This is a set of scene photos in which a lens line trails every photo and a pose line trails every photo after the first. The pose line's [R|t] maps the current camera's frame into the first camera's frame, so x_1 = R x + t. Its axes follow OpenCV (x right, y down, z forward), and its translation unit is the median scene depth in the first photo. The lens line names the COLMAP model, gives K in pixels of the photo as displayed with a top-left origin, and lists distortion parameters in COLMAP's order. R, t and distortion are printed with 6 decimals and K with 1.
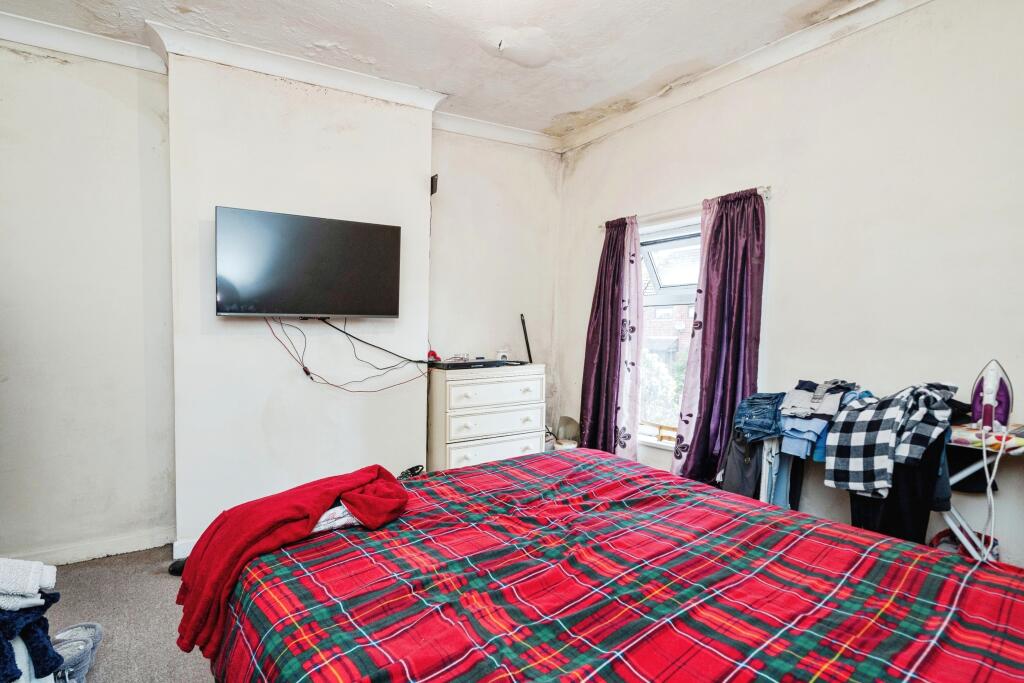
lens RADIAL K [[482.9, 0, 512.0], [0, 482.9, 341.5], [0, 0, 1]] dist [0.000119, 0.000028]
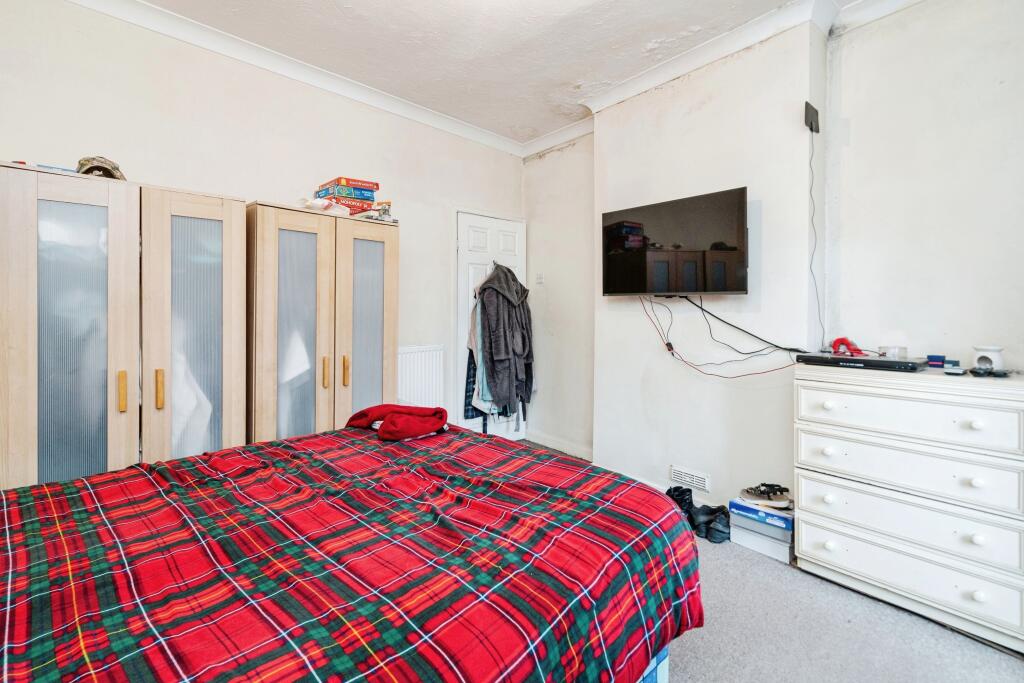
lens RADIAL K [[469.7, 0, 510.6], [0, 469.7, 293.8], [0, 0, 1]] dist [-0.028320, 0.000015]
pose [[0.128746, -0.019612, -0.991484, 0.532590], [-0.026476, 0.999380, -0.023206, -0.020889], [0.991324, 0.029238, 0.128147, 0.503452]]
